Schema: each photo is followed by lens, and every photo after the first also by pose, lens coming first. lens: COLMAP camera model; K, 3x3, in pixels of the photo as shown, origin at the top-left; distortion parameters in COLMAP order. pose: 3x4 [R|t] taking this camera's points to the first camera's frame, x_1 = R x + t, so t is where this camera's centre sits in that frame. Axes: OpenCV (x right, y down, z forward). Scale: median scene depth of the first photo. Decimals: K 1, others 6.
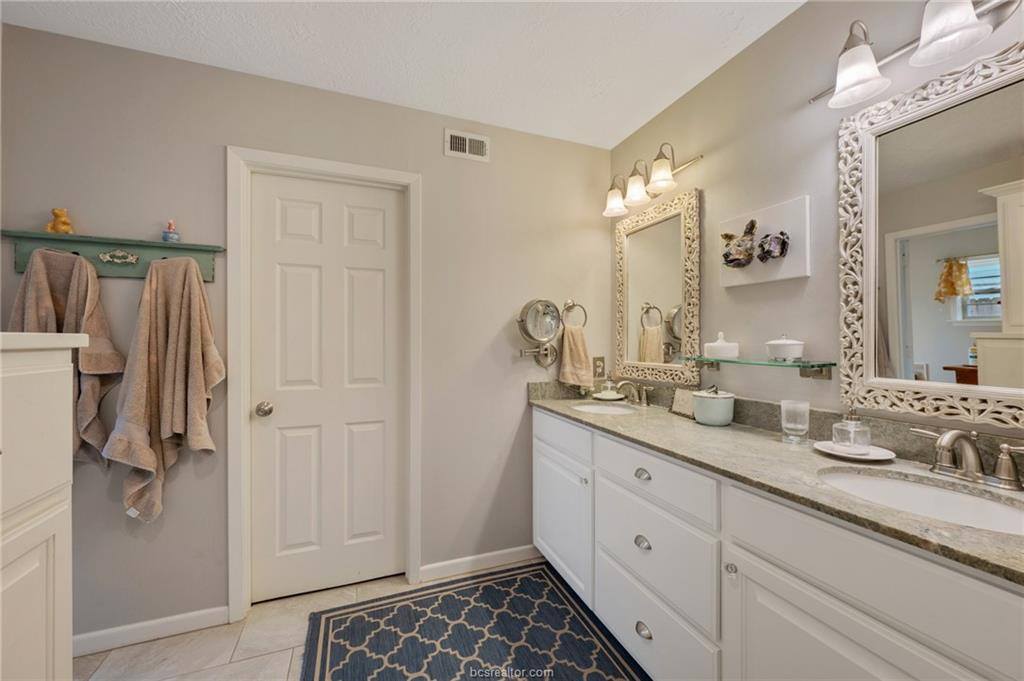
lens RADIAL K [[405.5, 0, 512.9], [0, 405.5, 339.3], [0, 0, 1]] dist [-0.000617, 0.000007]
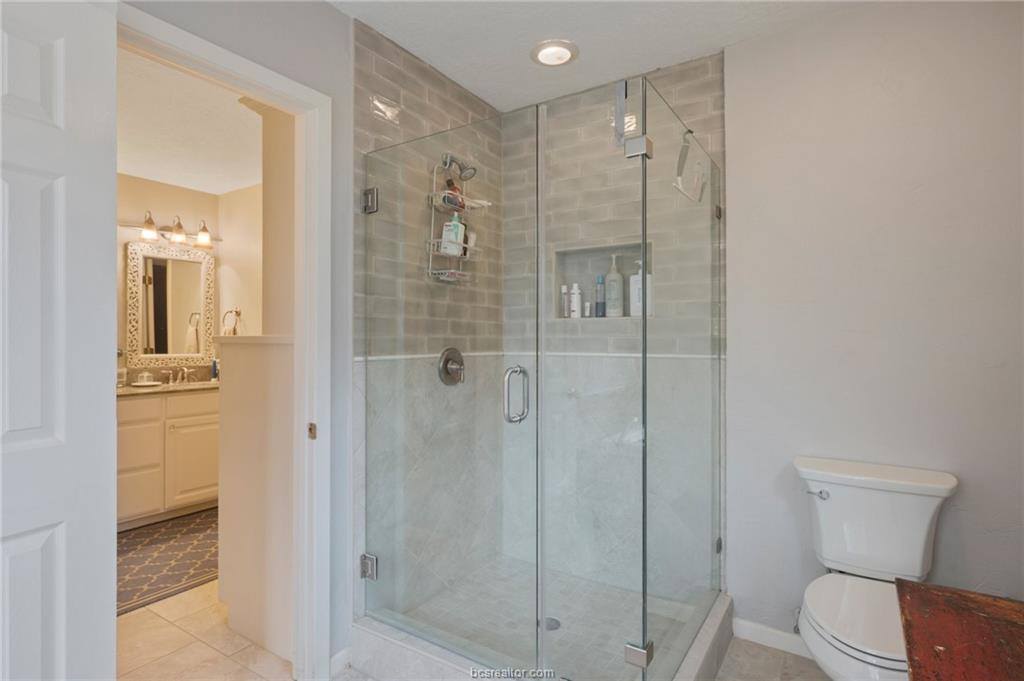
lens RADIAL K [[529.2, 0, 511.9], [0, 529.2, 340.6], [0, 0, 1]] dist [-0.000033, -0.000005]
pose [[-0.582521, 0.001423, 0.812814, -2.885267], [-0.001741, 0.999994, -0.002998, 0.015719], [-0.812814, -0.003161, -0.582515, 1.003420]]
